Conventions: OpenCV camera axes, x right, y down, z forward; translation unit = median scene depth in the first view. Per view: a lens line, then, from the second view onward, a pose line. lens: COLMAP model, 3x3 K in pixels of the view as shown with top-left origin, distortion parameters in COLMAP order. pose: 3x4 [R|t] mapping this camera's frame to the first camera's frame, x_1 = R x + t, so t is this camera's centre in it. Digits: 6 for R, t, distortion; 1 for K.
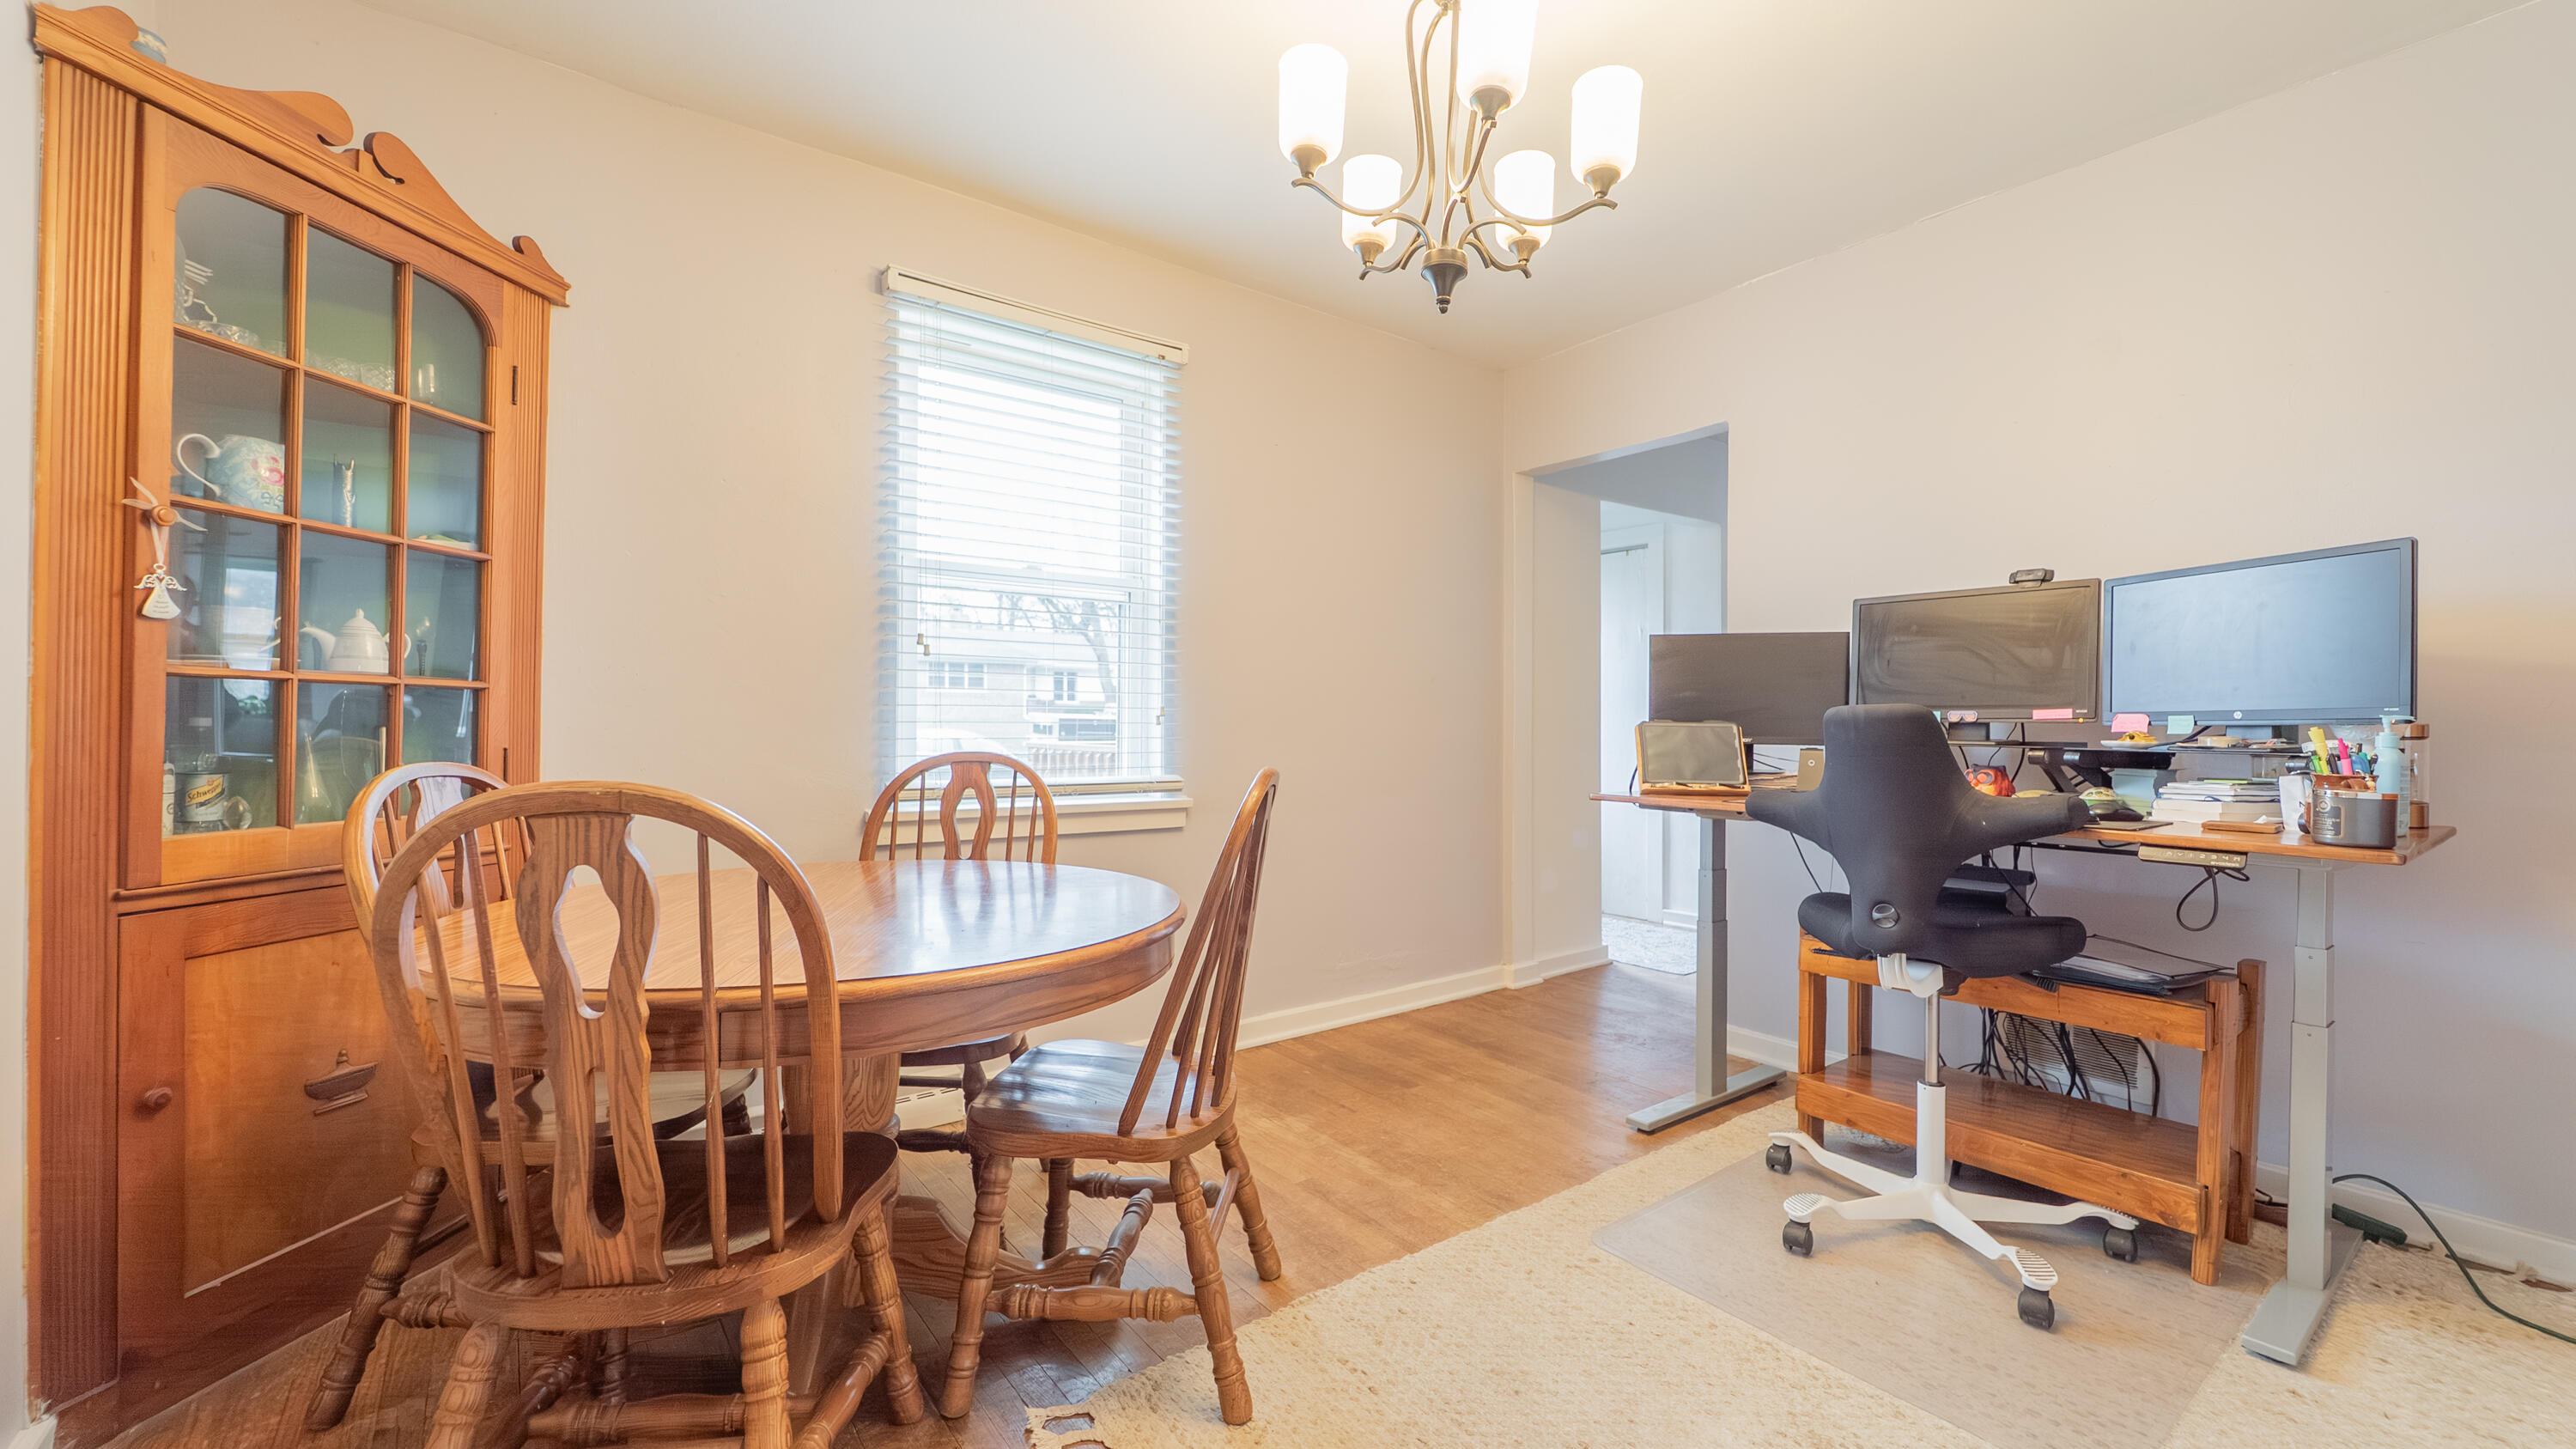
lens RADIAL K [[1028.3, 0, 1308.2], [0, 1028.3, 727.4], [0, 0, 1]] dist [-0.001538, -0.000674]
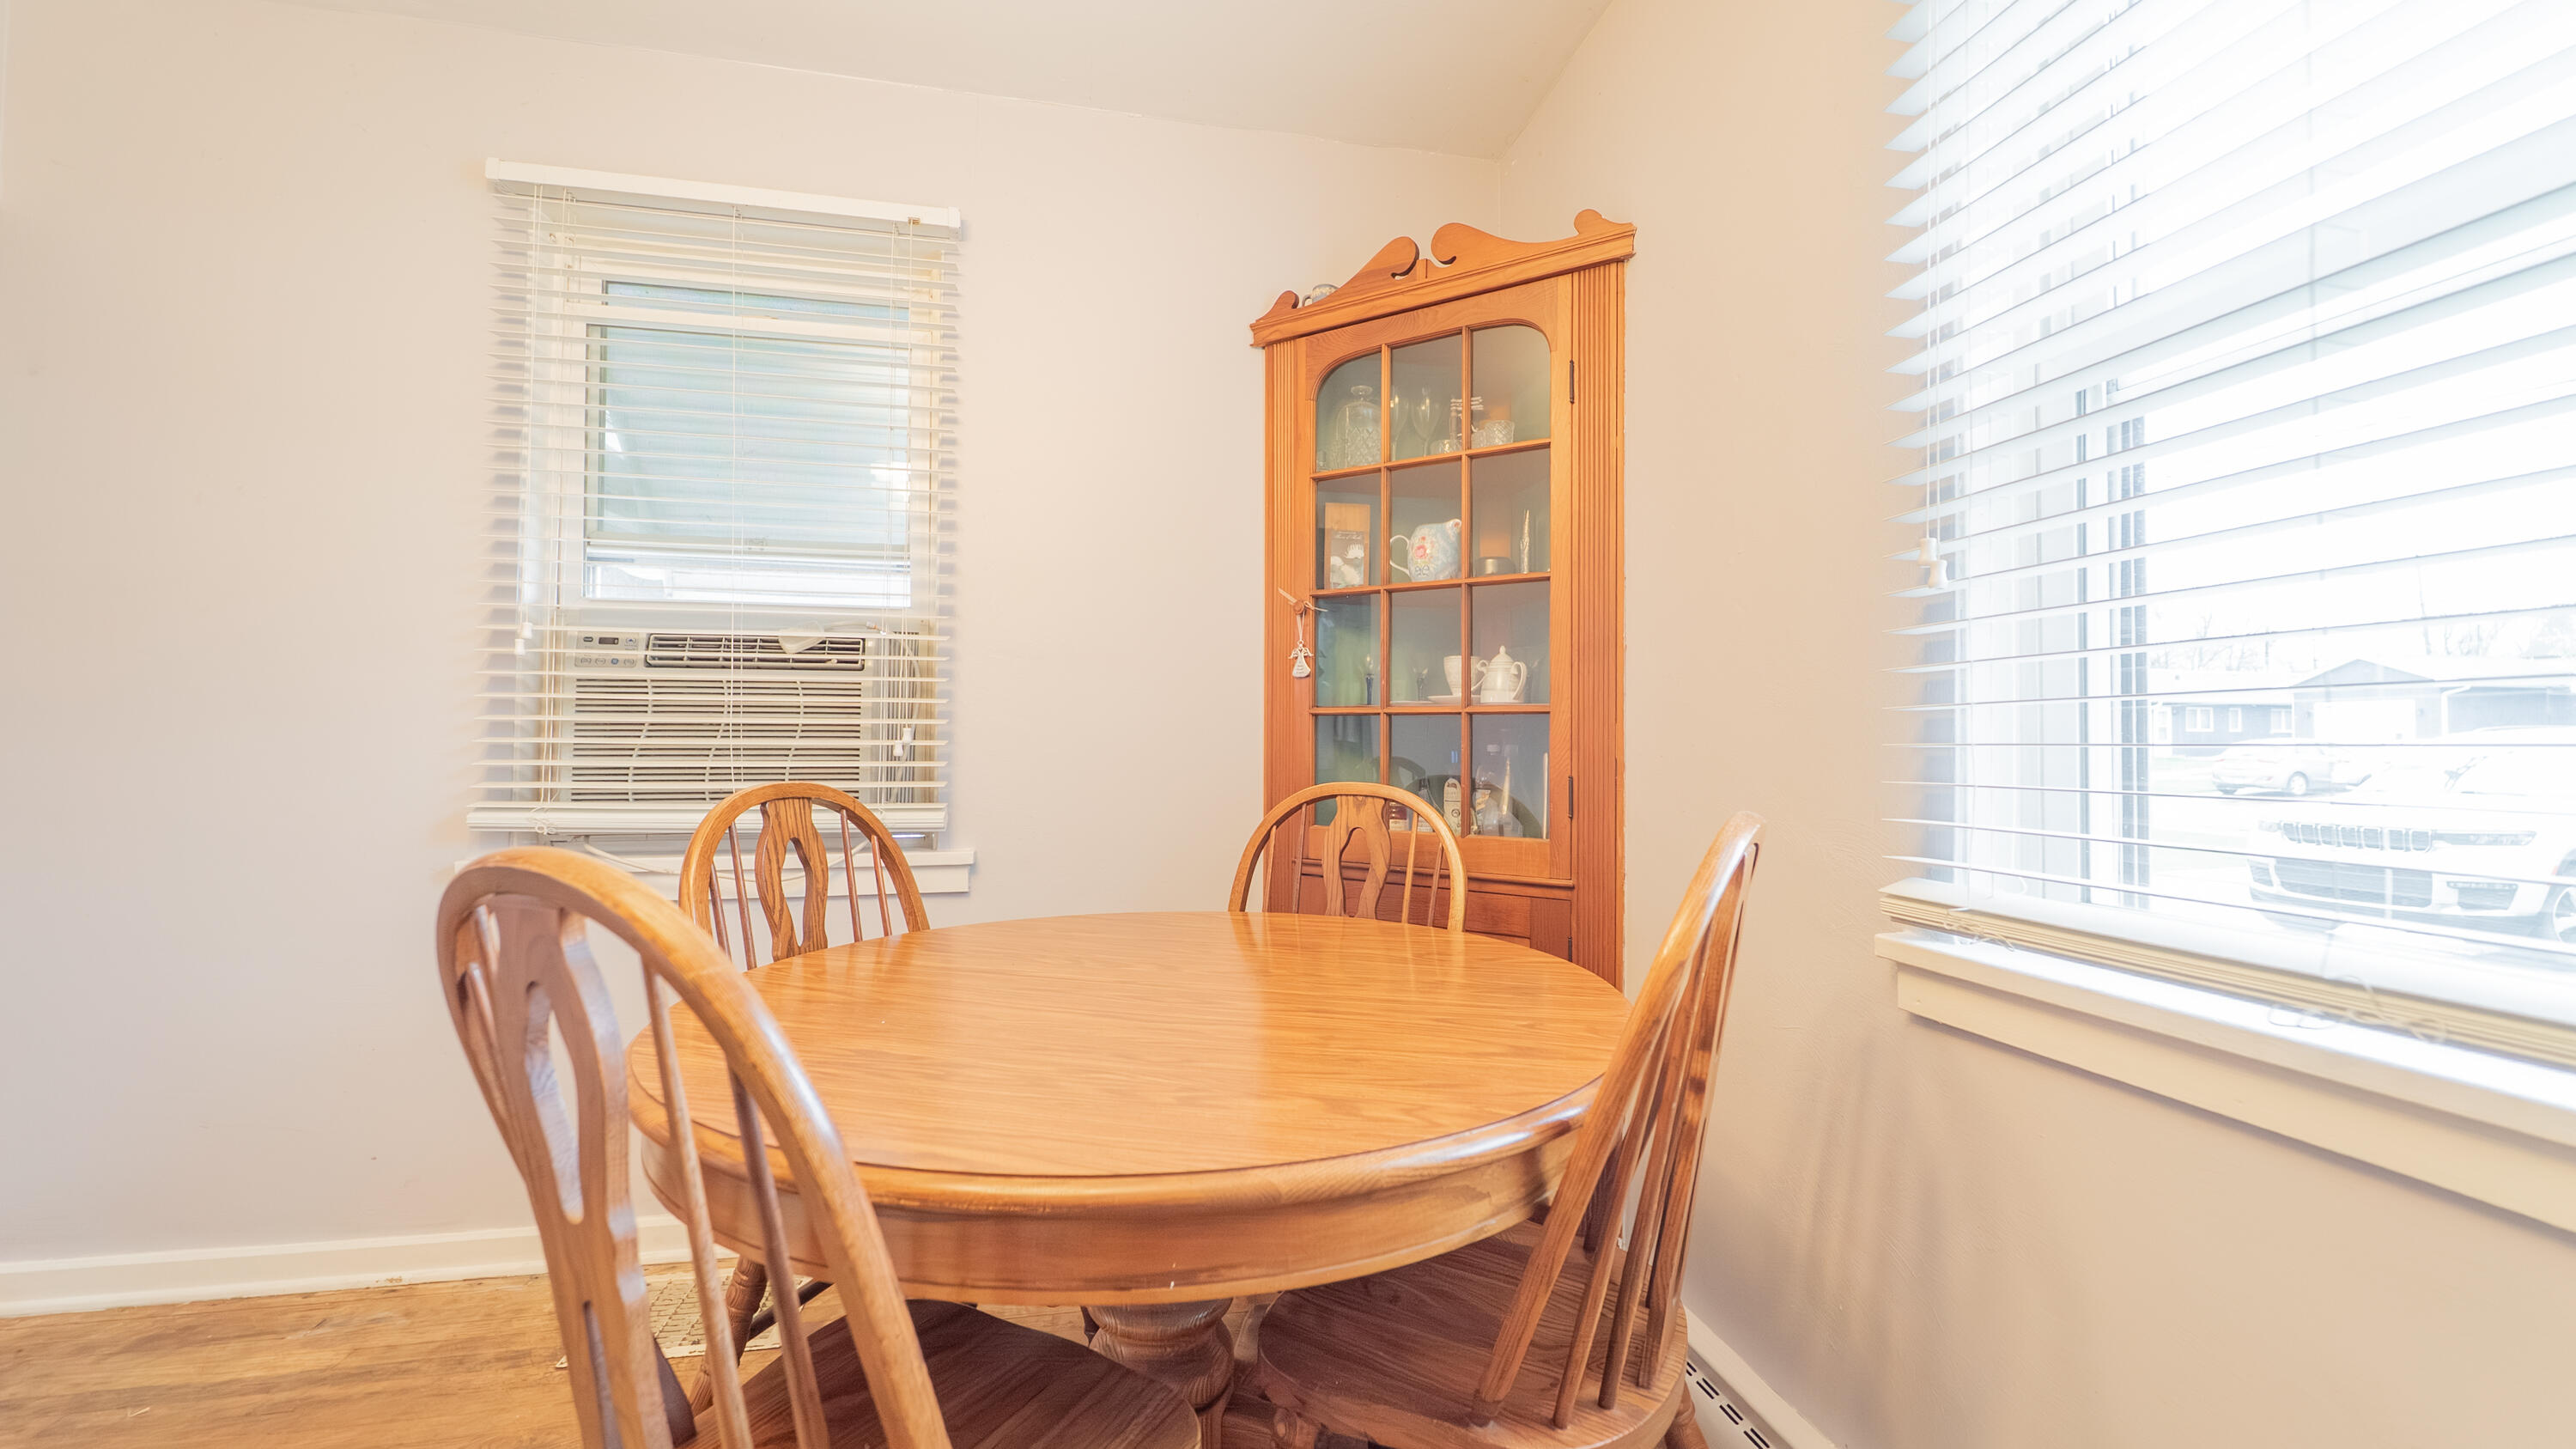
lens RADIAL K [[1046.2, 0, 1287.1], [0, 1046.2, 724.2], [0, 0, 1]] dist [-0.002092, -0.000572]
pose [[-0.458626, -0.038079, -0.887813, 0.148093], [-0.010793, 0.999246, -0.037283, 0.011344], [0.888564, -0.007517, -0.458691, 1.067329]]
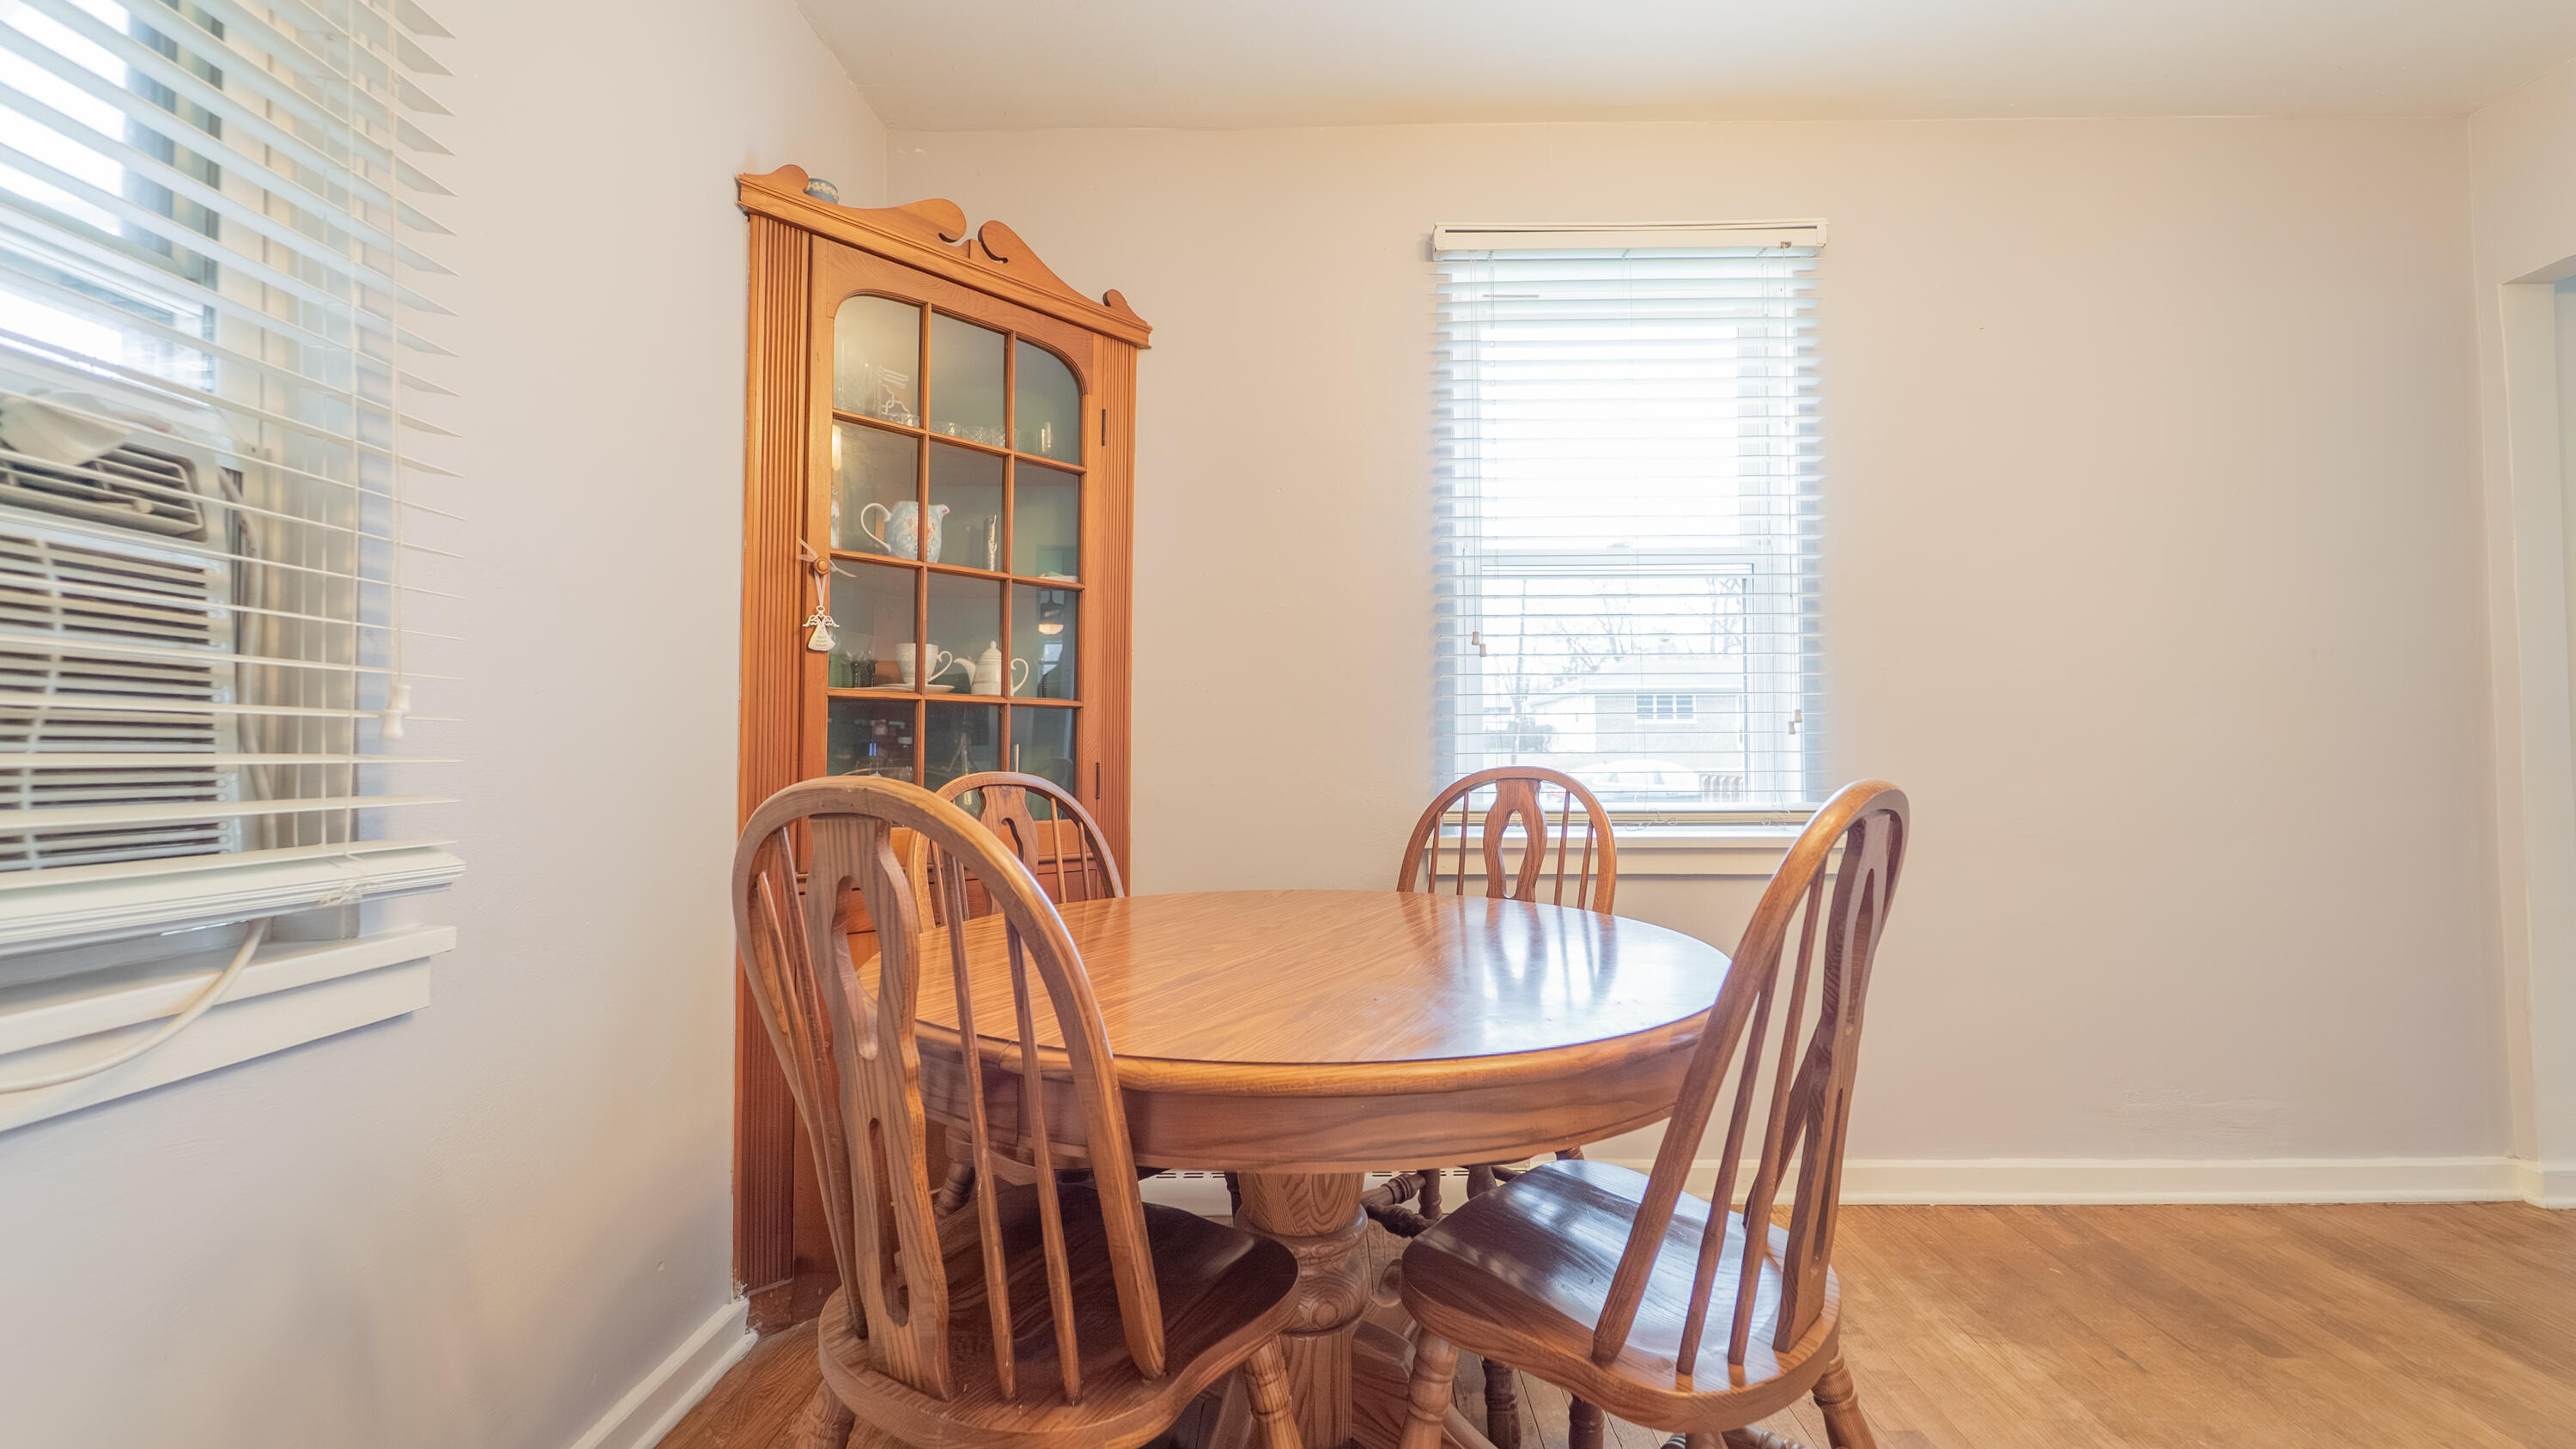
lens RADIAL K [[1028.3, 0, 1308.2], [0, 1028.3, 727.4], [0, 0, 1]] dist [-0.001538, -0.000674]
pose [[0.780850, -0.027498, -0.624113, 0.055918], [0.007382, 0.999367, -0.034794, 0.019898], [0.624674, 0.022562, 0.780559, 0.262694]]
